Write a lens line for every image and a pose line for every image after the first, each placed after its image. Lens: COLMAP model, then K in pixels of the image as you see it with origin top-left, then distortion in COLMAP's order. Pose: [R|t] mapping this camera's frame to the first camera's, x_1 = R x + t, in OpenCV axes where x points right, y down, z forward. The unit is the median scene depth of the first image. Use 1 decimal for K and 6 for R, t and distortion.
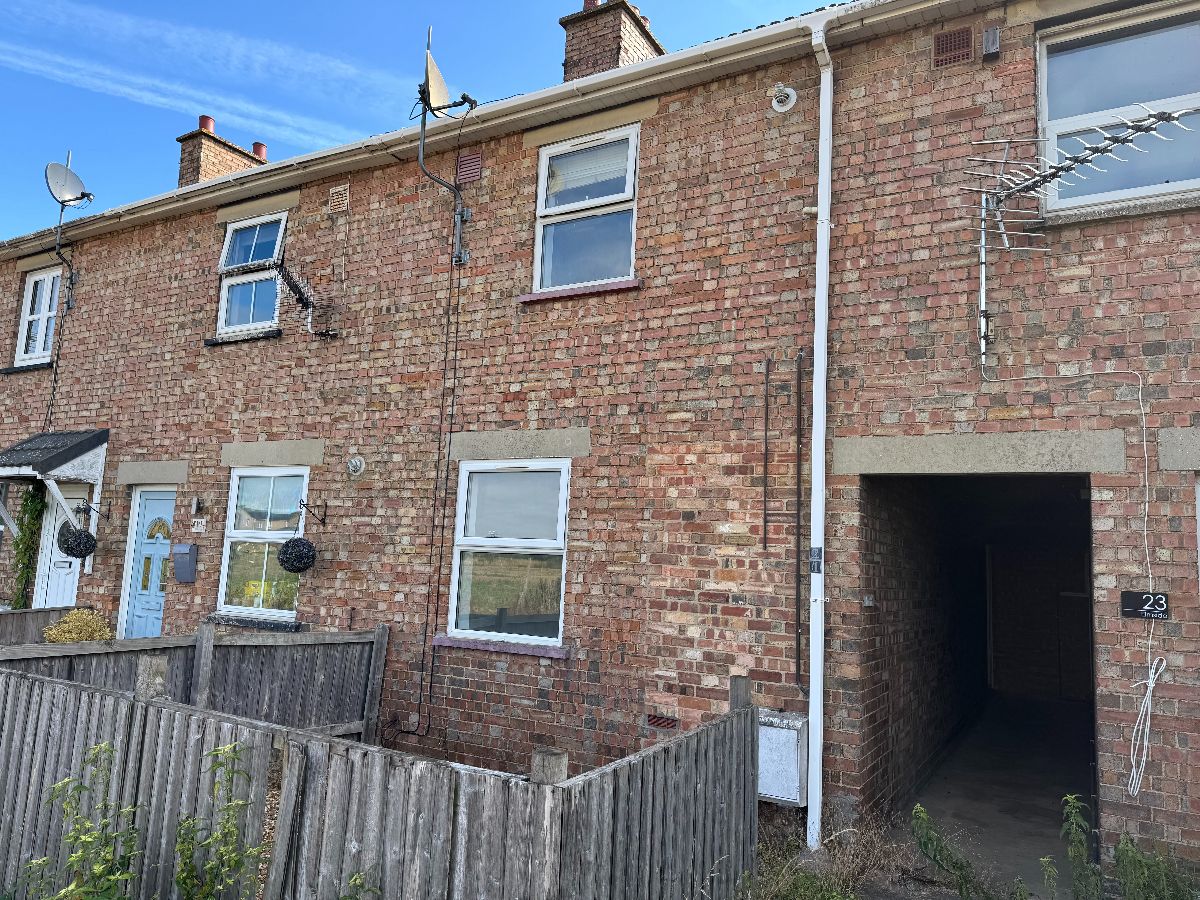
lens RADIAL K [[843.9, 0, 600.0], [0, 843.9, 450.0], [0, 0, 1]] dist [0.097402, -0.002205]
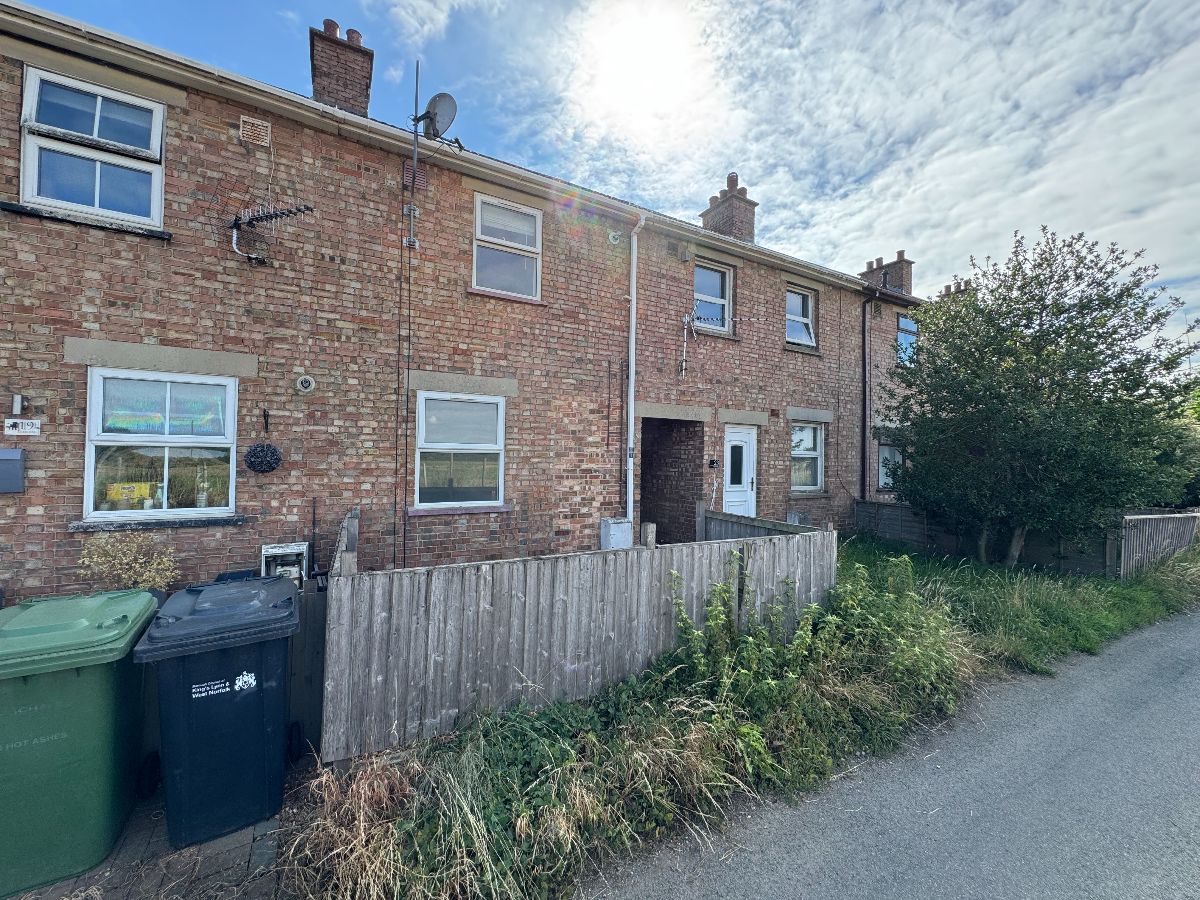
lens RADIAL K [[479.1, 0, 600.8], [0, 479.1, 444.7], [0, 0, 1]] dist [-0.002425, -0.000221]
pose [[0.511329, -0.015202, 0.859251, -0.783683], [-0.102263, 0.991663, 0.078400, 0.010460], [-0.853279, -0.127958, 0.505511, 0.342209]]
